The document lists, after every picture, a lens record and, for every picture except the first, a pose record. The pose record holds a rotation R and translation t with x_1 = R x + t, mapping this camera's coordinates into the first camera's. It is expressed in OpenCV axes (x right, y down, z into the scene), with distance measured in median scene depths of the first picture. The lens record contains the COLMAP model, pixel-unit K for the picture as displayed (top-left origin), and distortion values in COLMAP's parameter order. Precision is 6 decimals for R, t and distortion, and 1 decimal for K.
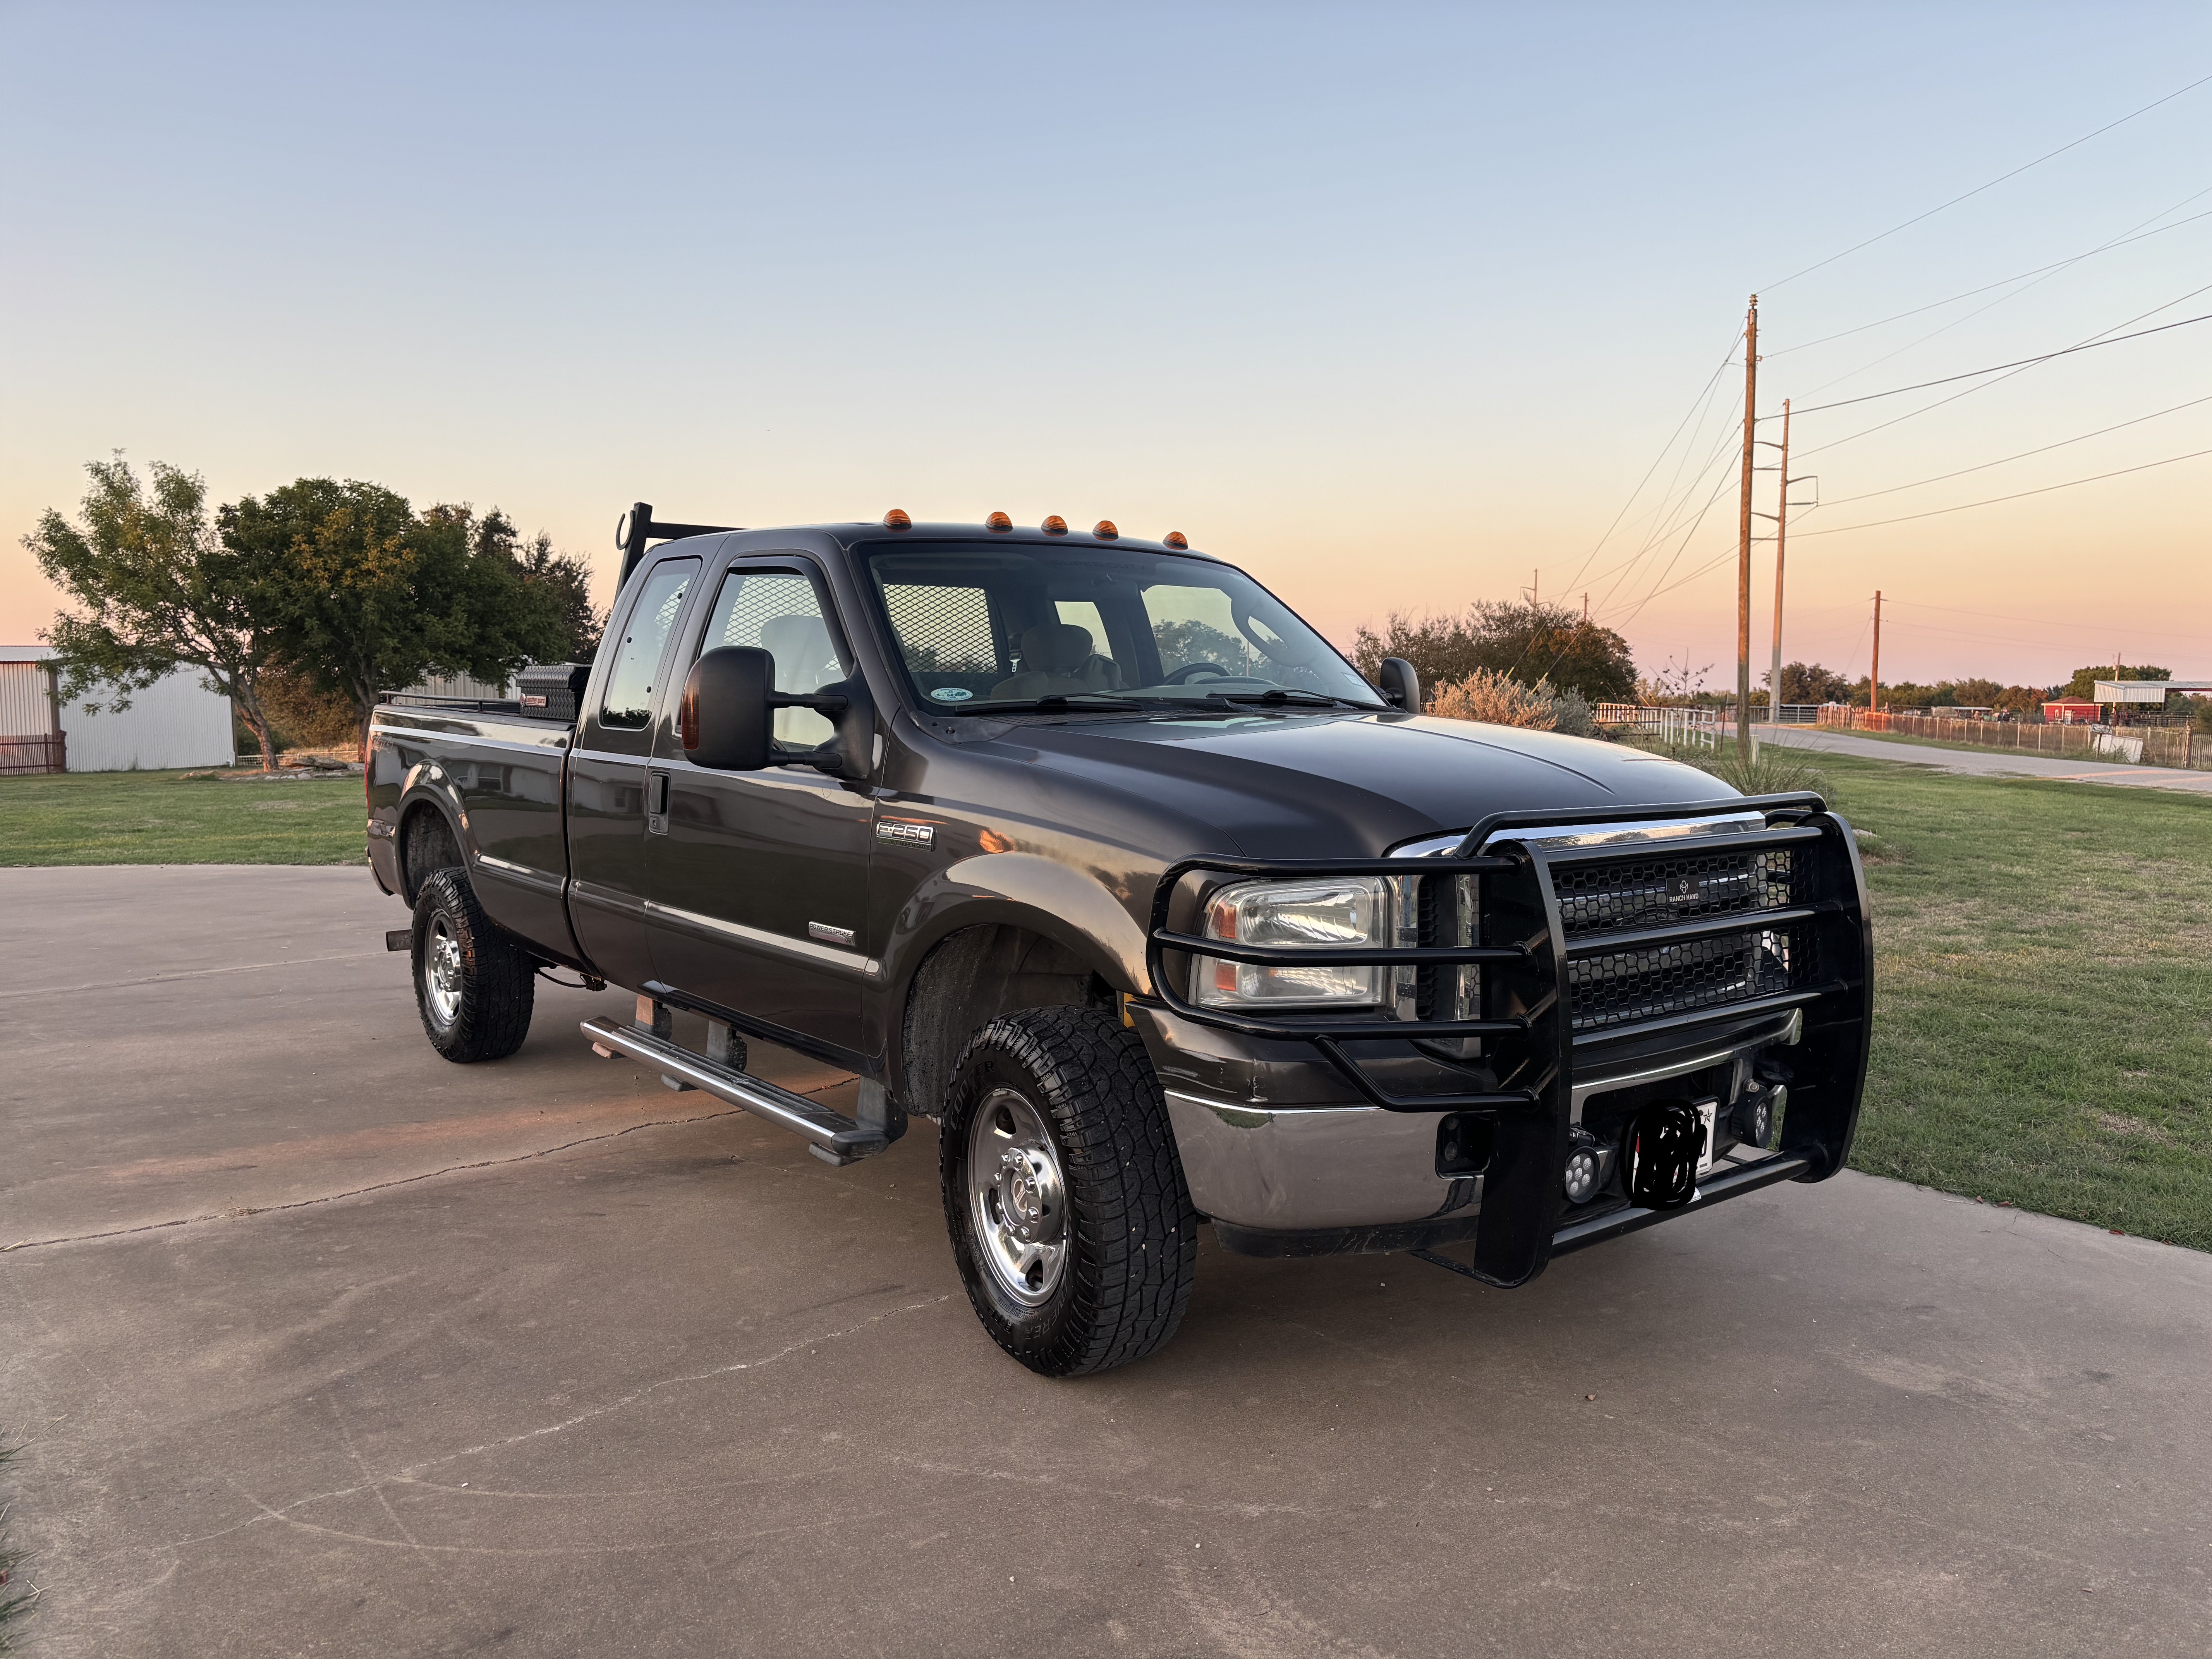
lens RADIAL K [[1710.4, 0, 1106.0], [0, 1710.4, 829.5], [0, 0, 1]] dist [0.038733, -0.041408]
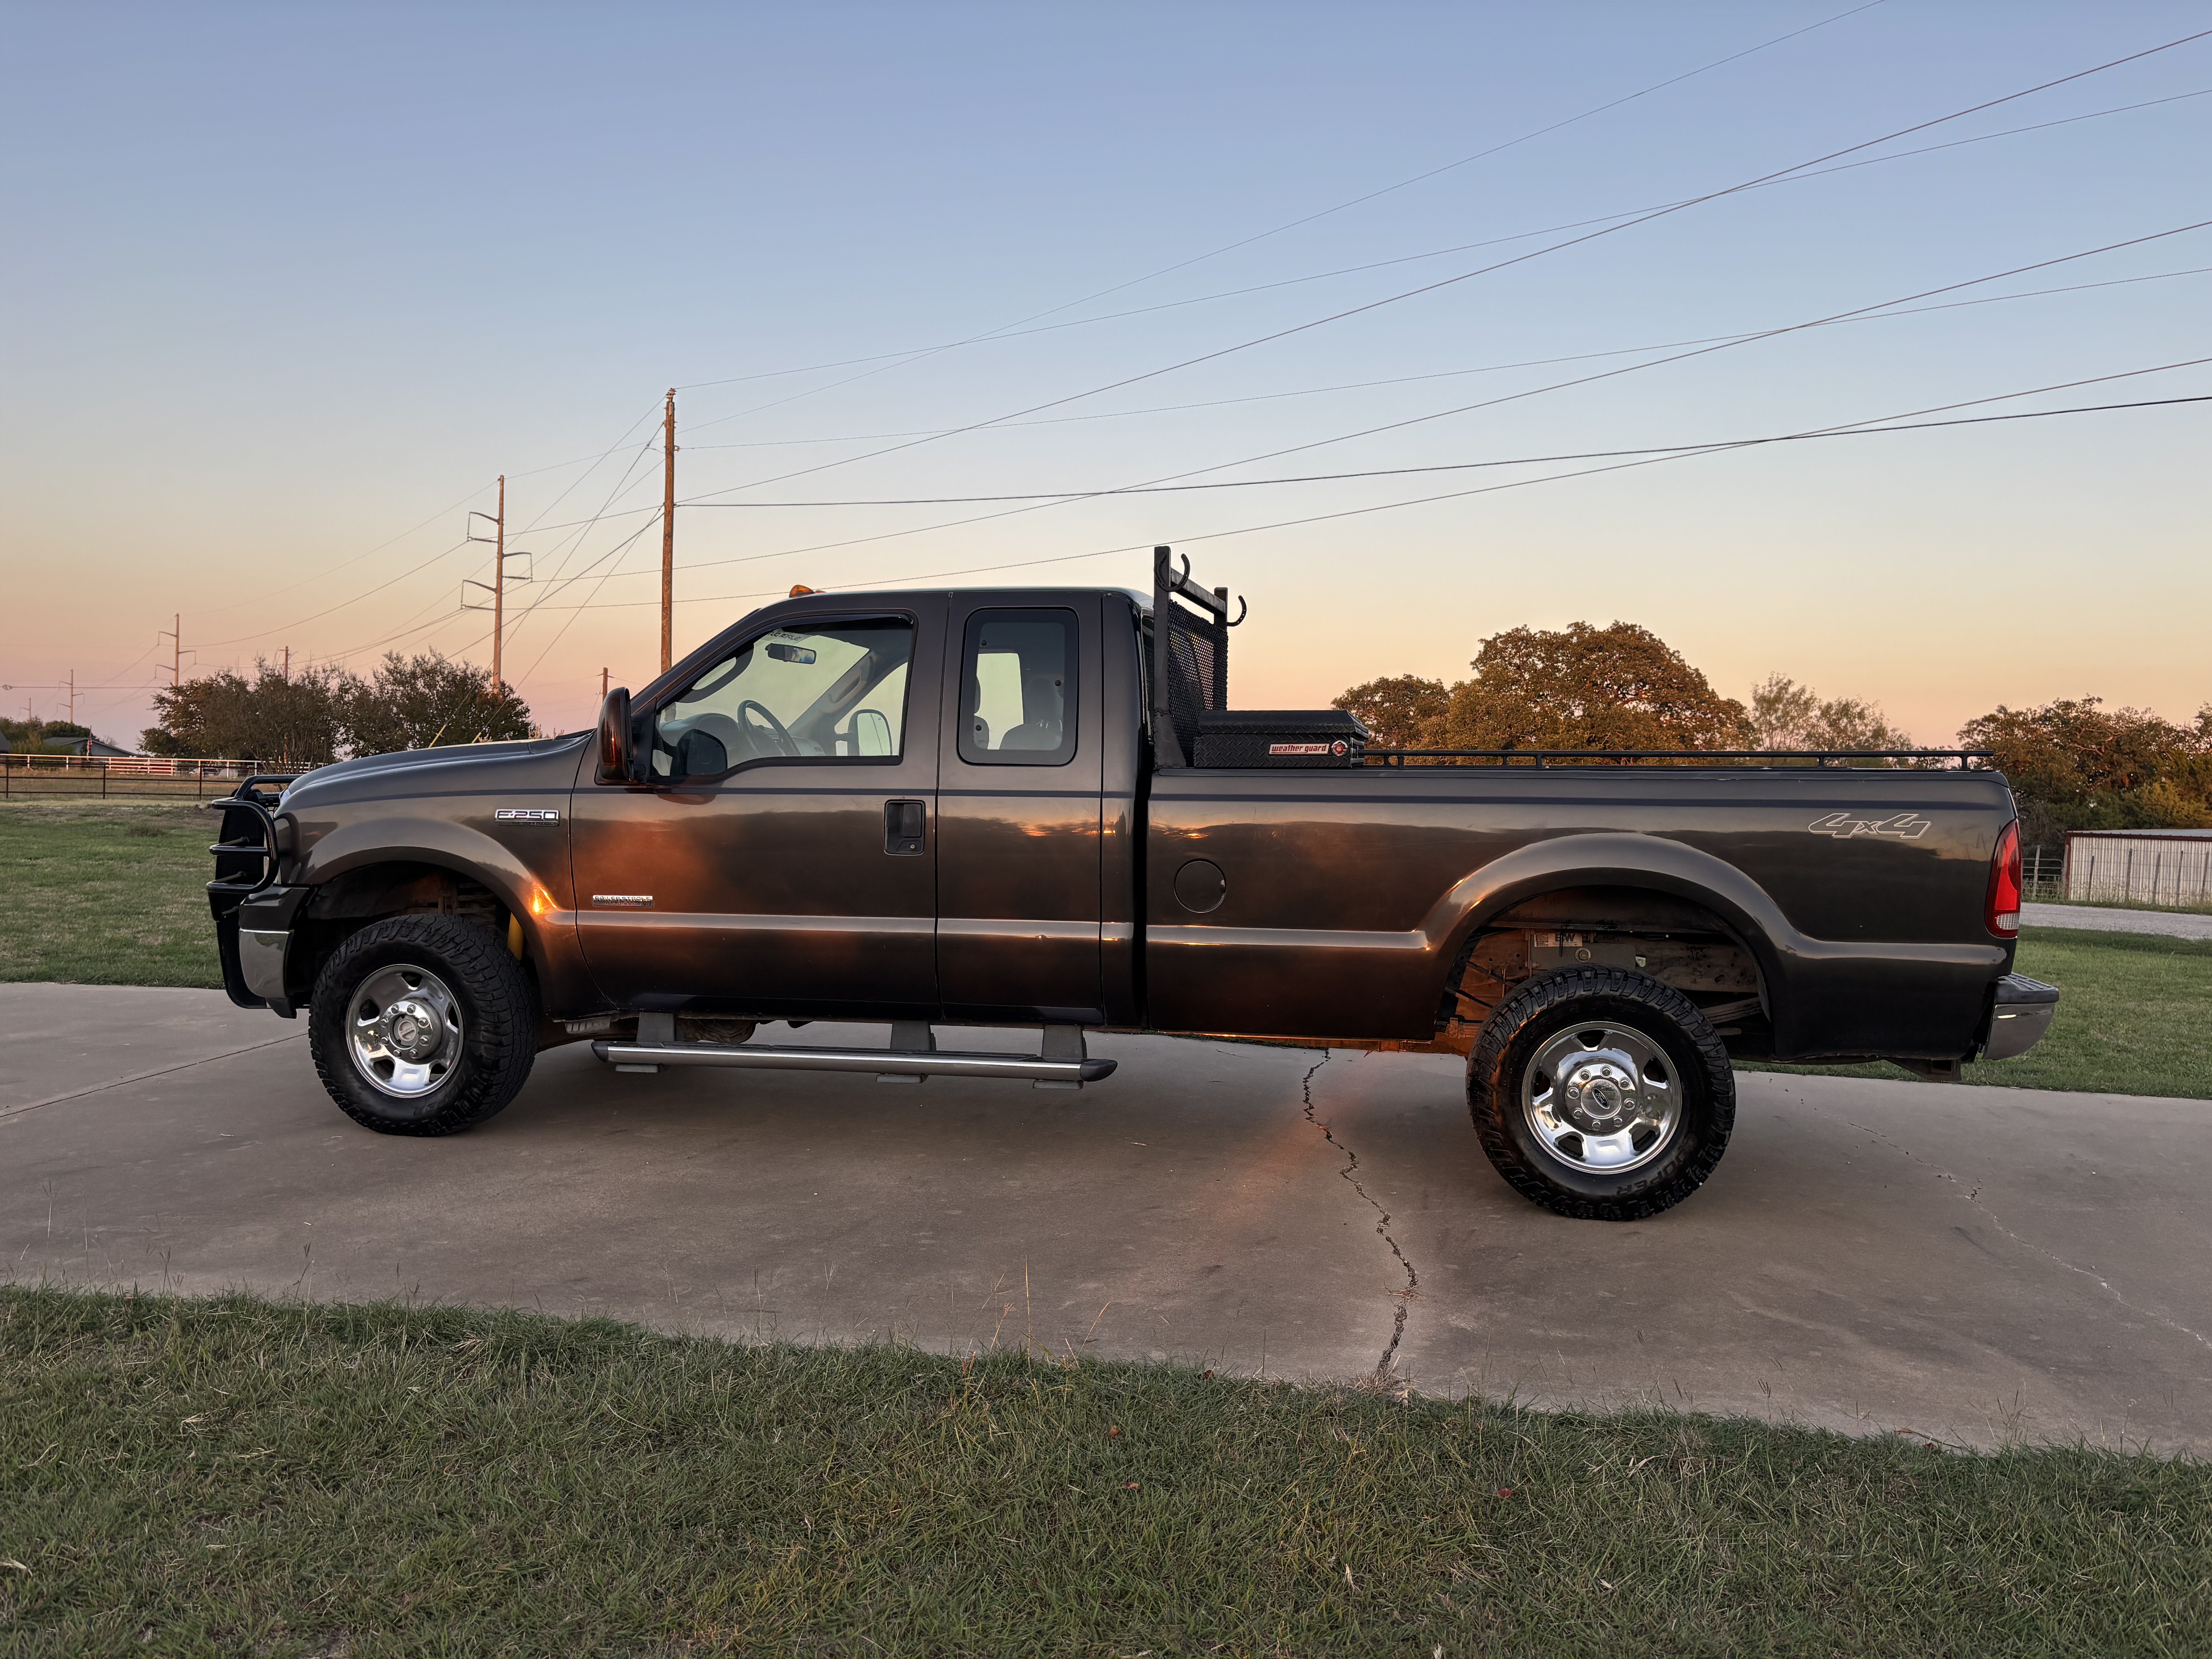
lens RADIAL K [[1704.2, 0, 1101.5], [0, 1704.2, 817.1], [0, 0, 1]] dist [0.036969, -0.045978]
pose [[0.718370, 0.008972, 0.695603, -1.142953], [0.022589, 0.999089, -0.036215, -0.004435], [-0.695294, 0.041729, 0.717513, 0.440474]]
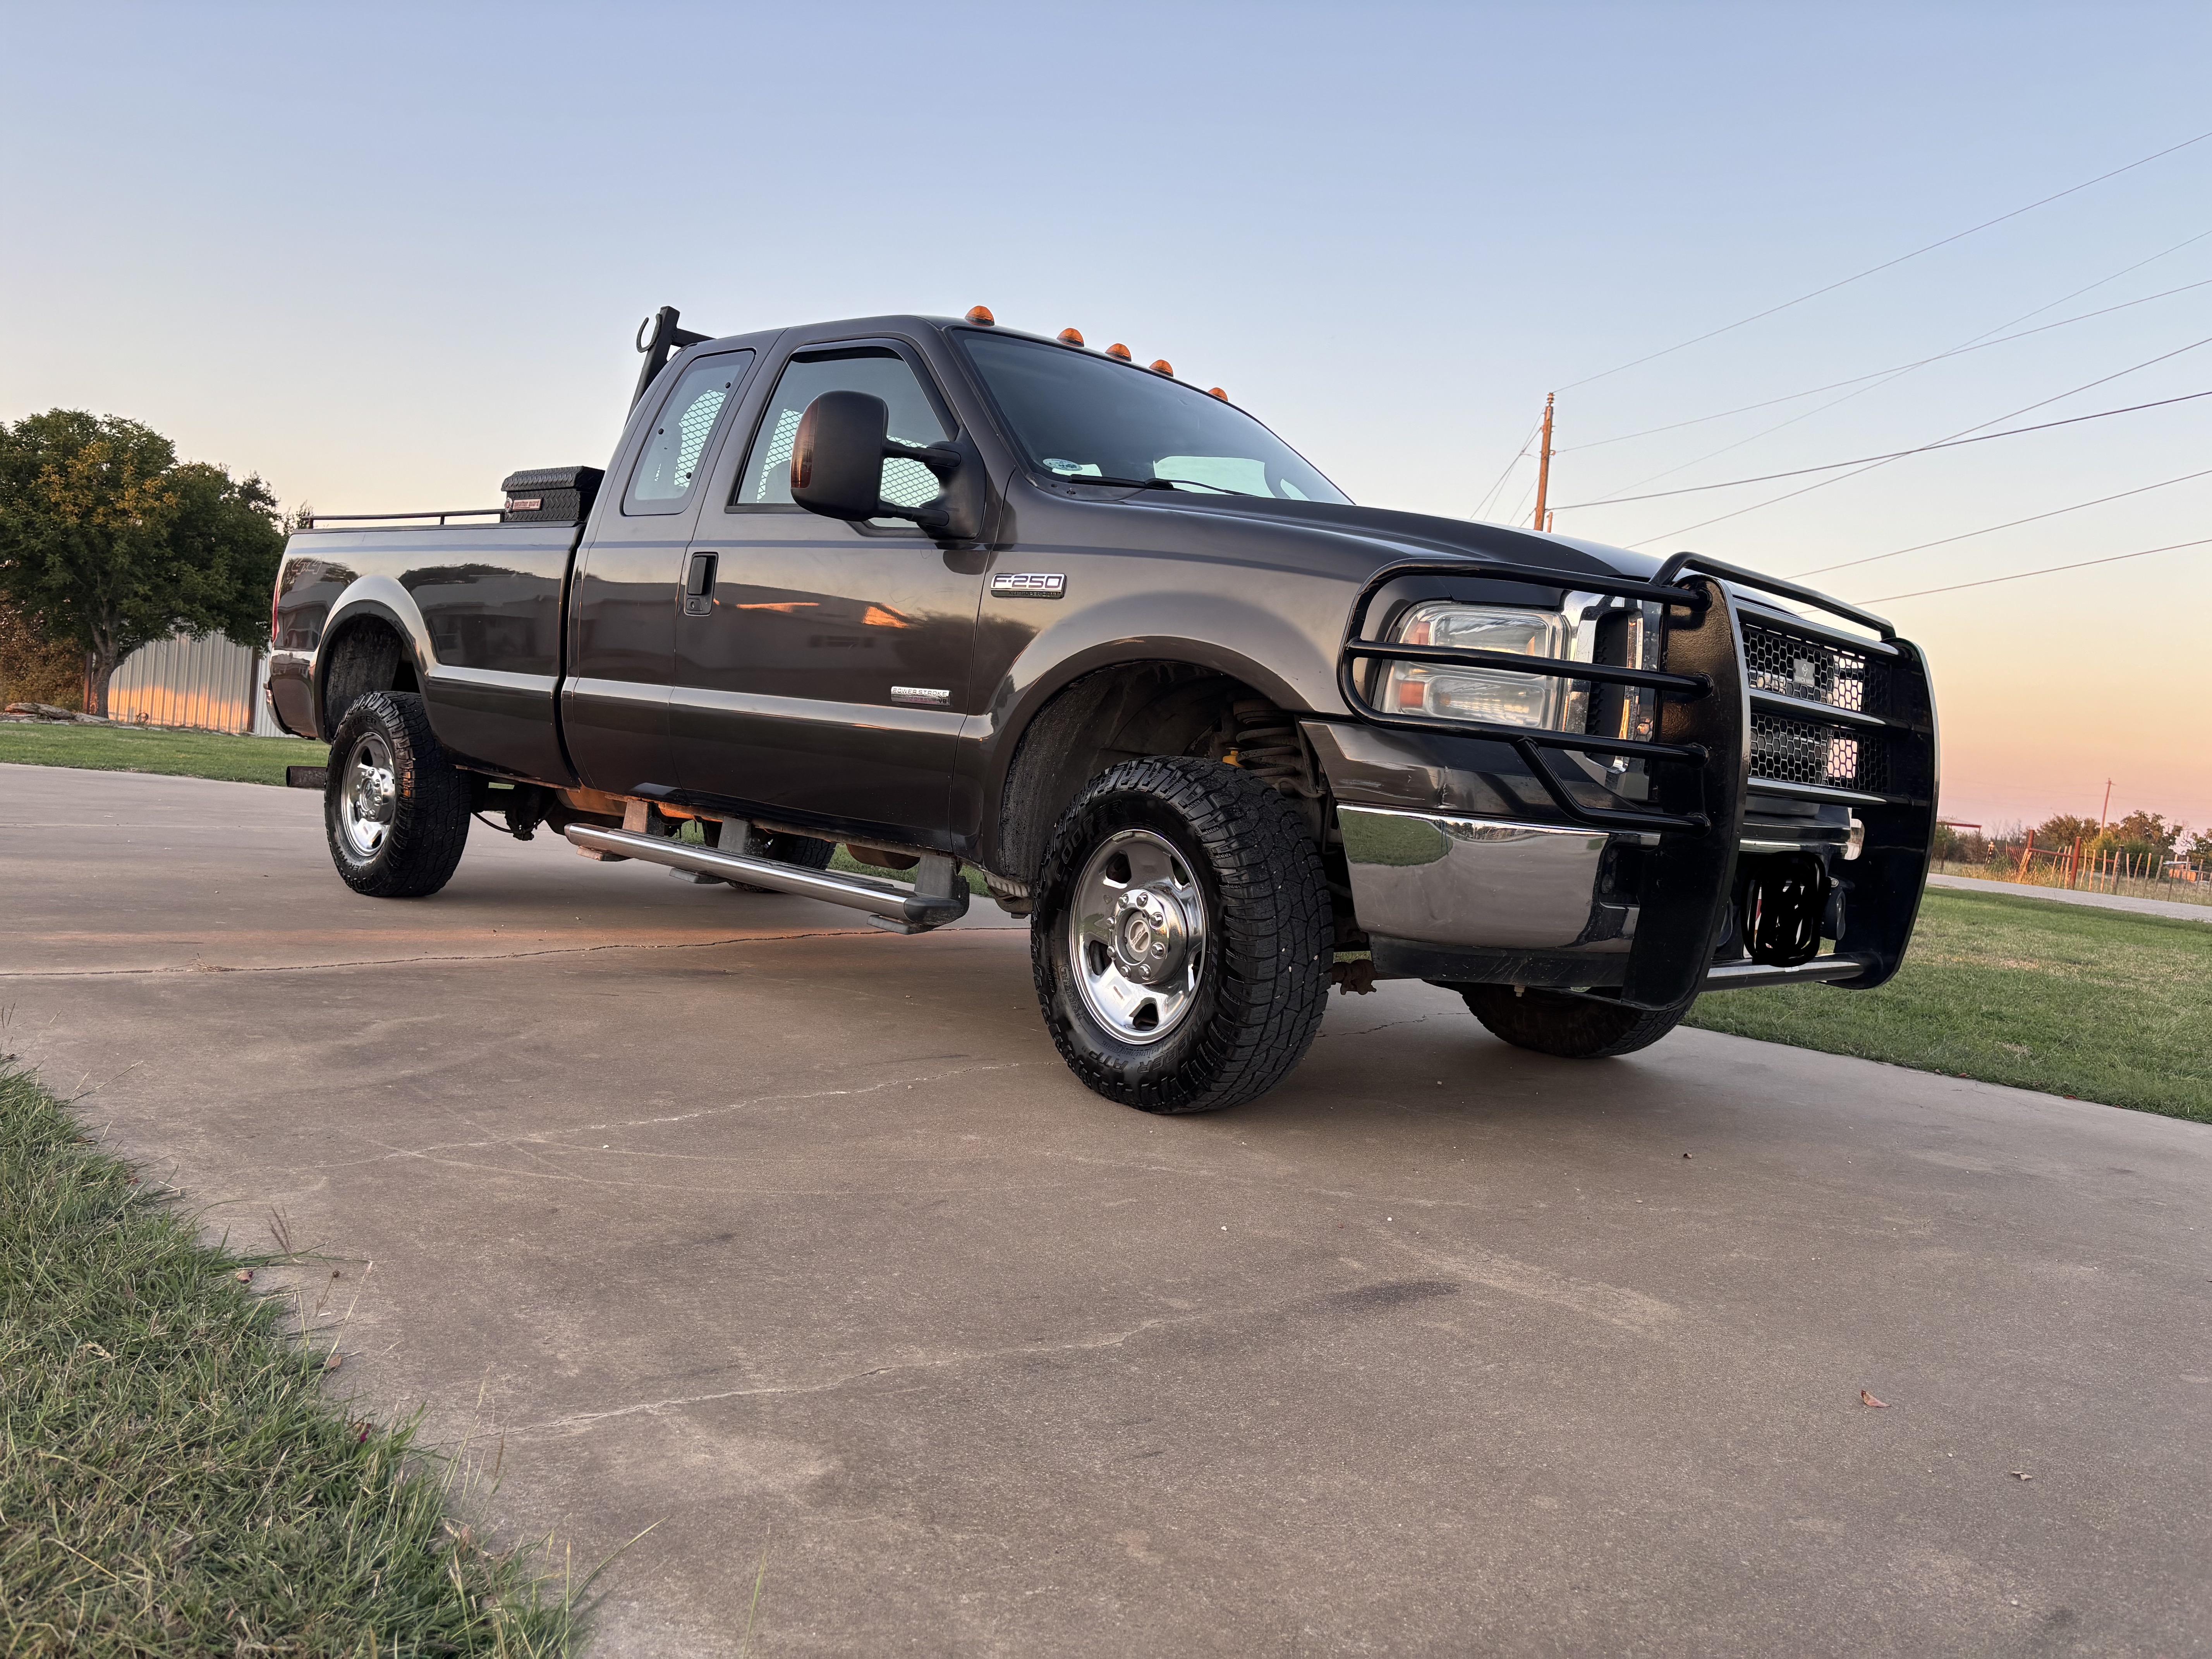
lens RADIAL K [[1701.1, 0, 1097.8], [0, 1701.1, 818.9], [0, 0, 1]] dist [0.073966, -0.087269]
pose [[0.987189, 0.083144, 0.136183, -0.151015], [-0.077752, 0.995981, -0.044457, 0.134549], [-0.139332, 0.033299, 0.989686, 0.012039]]
